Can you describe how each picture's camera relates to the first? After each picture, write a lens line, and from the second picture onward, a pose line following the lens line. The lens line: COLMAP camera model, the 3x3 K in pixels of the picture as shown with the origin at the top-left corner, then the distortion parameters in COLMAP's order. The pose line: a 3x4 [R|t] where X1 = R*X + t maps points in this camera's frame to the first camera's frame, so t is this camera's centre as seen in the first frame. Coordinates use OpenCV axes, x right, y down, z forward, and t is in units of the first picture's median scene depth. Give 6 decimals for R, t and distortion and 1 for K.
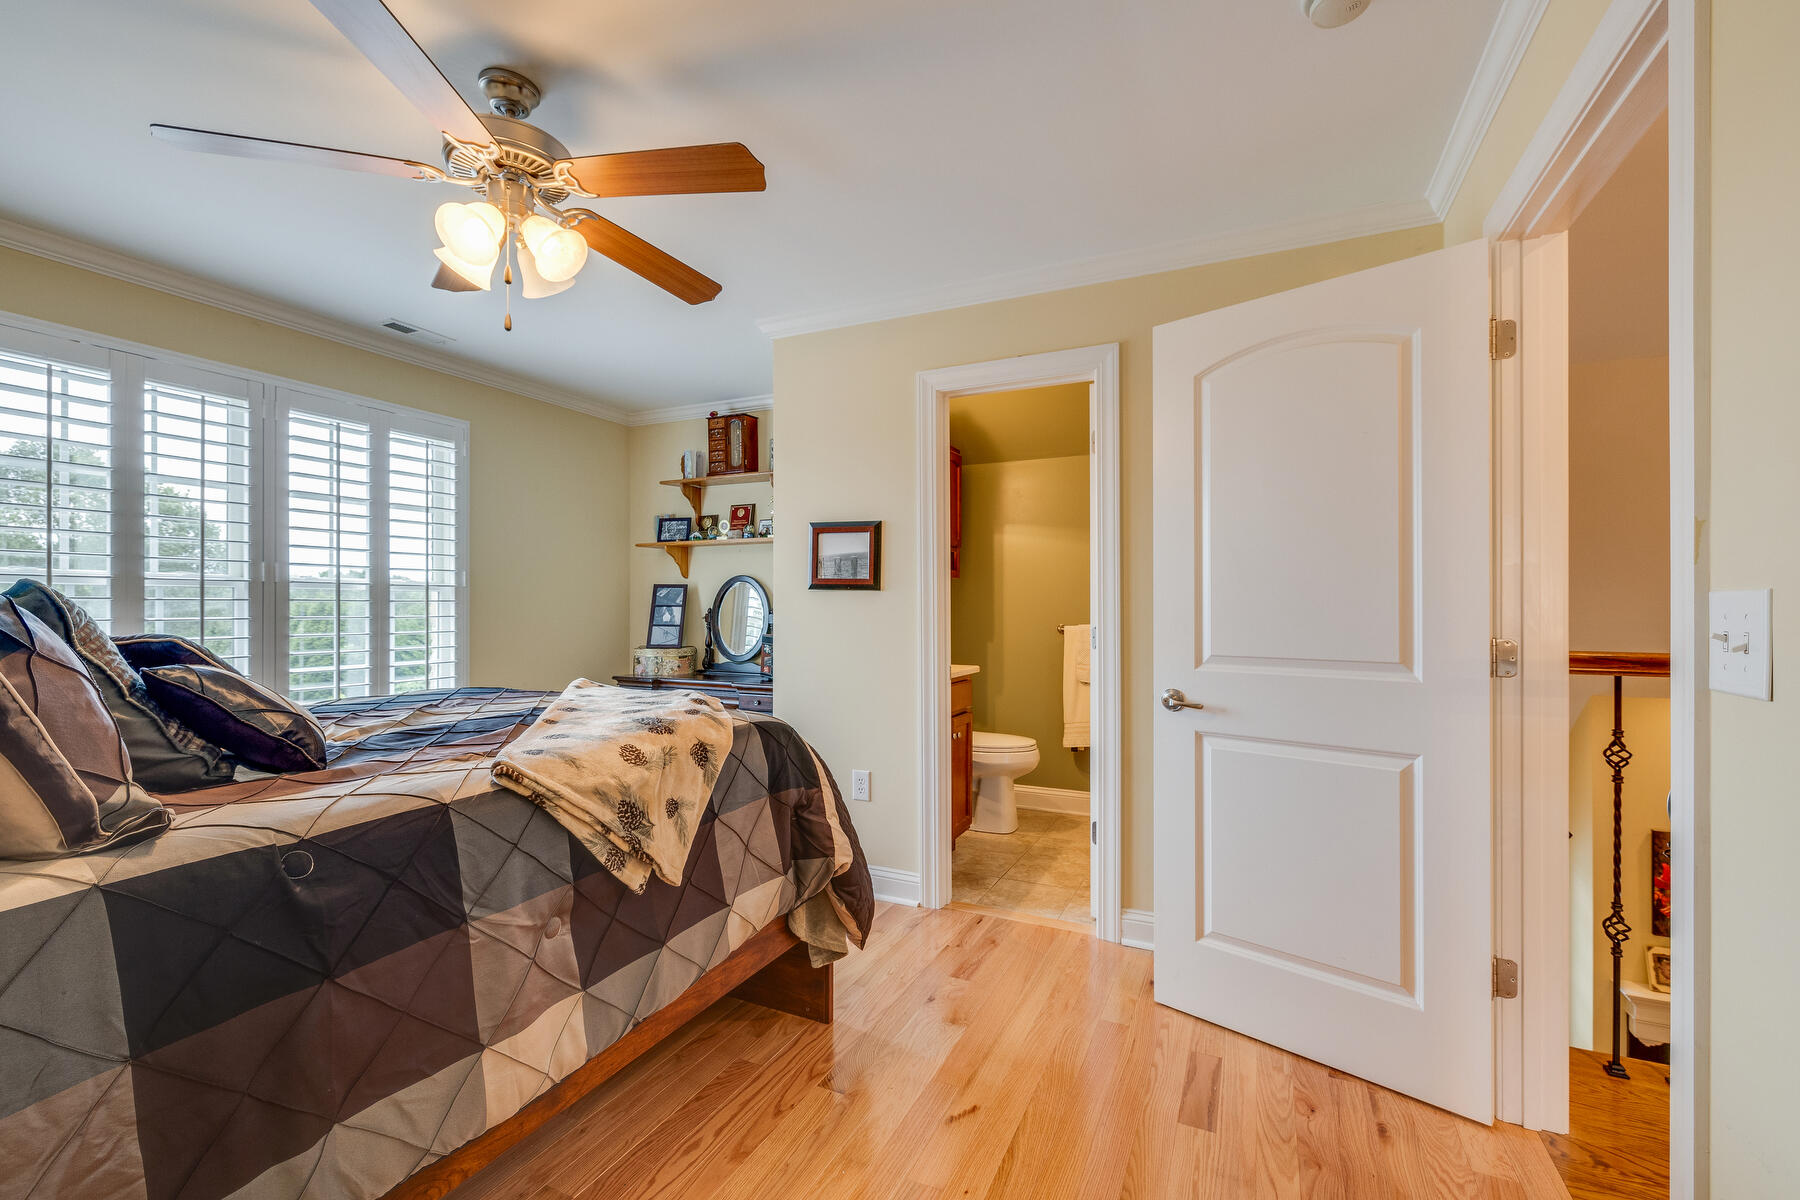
lens RADIAL K [[760.6, 0, 901.7], [0, 760.6, 607.8], [0, 0, 1]] dist [0.001718, -0.000007]
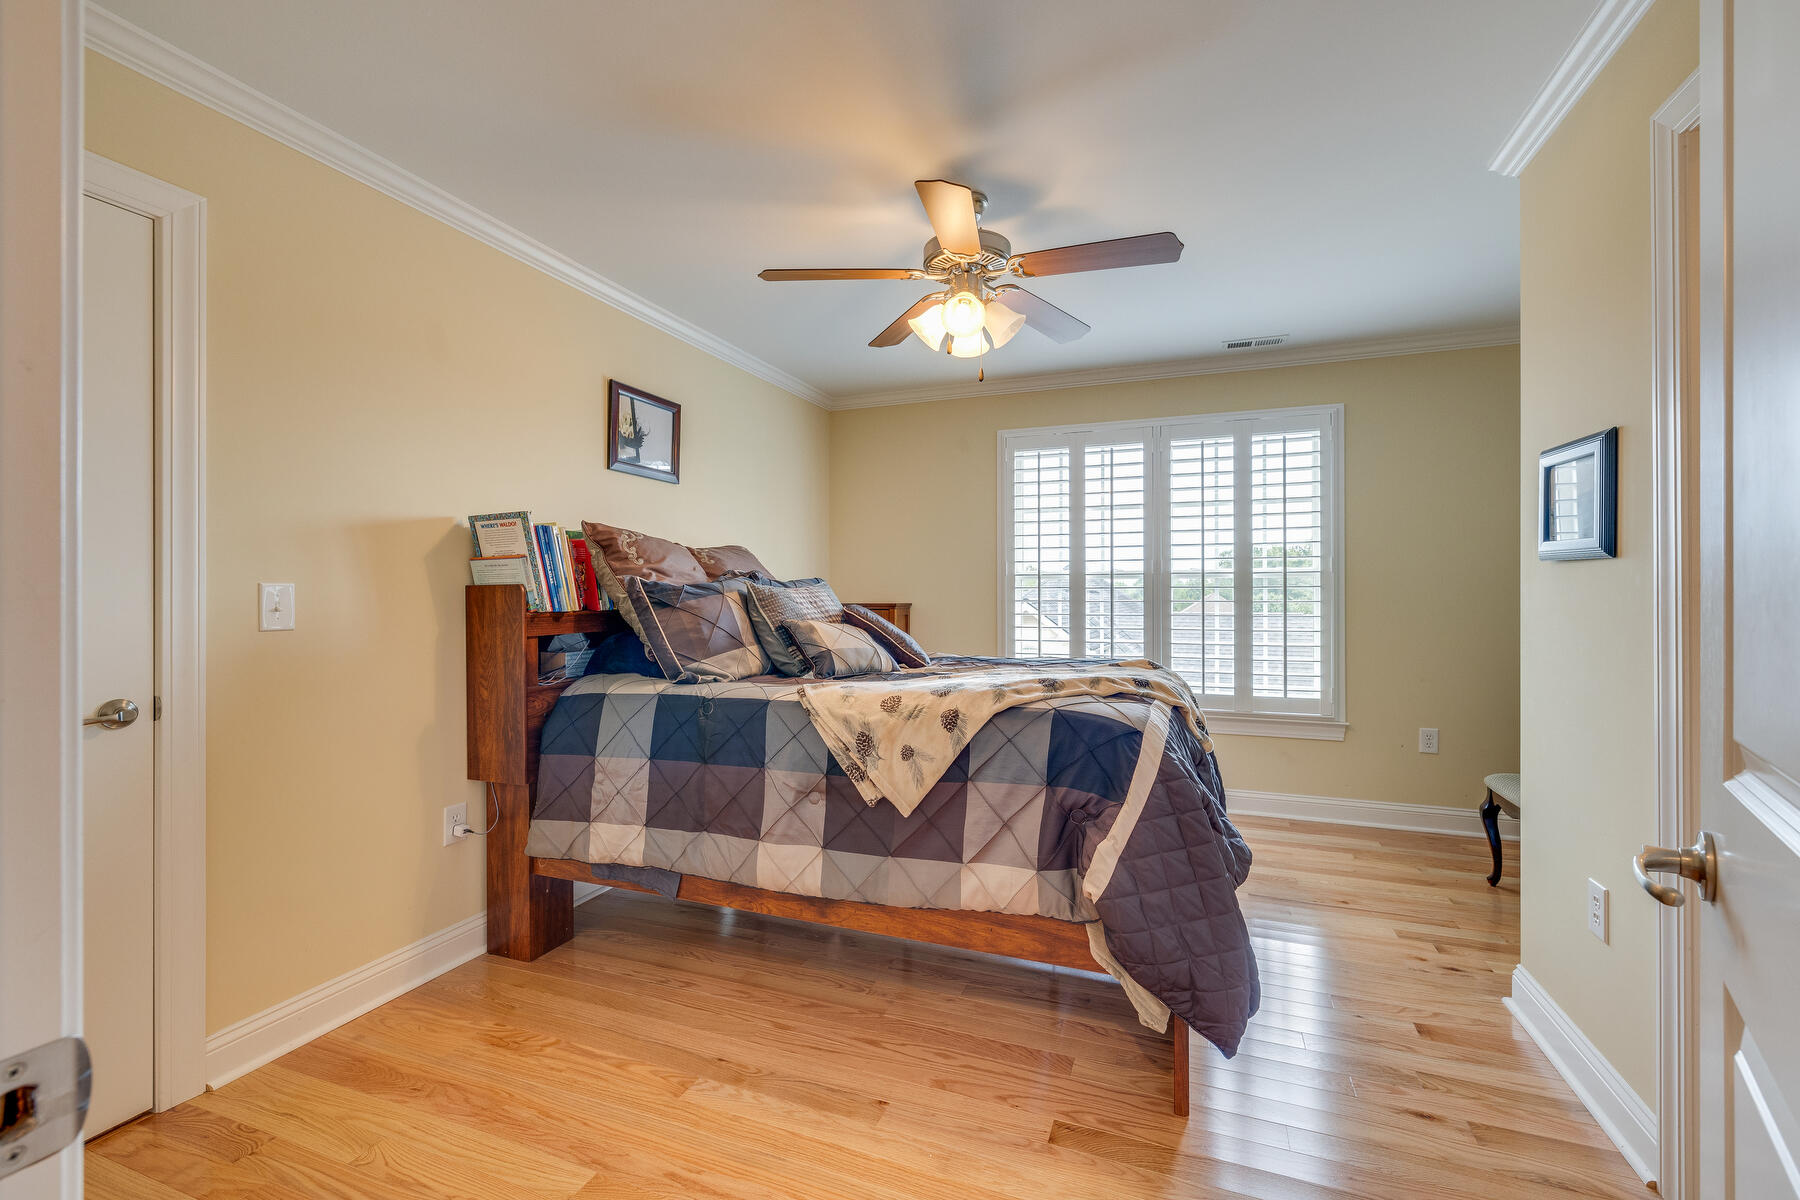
lens RADIAL K [[760.6, 0, 899.1], [0, 760.6, 597.6], [0, 0, 1]] dist [0.001718, -0.000007]
pose [[0.067978, 0.001653, -0.997685, 0.585663], [0.001656, 0.999997, 0.001769, 0.005718], [0.997685, -0.001773, 0.067975, 0.571340]]
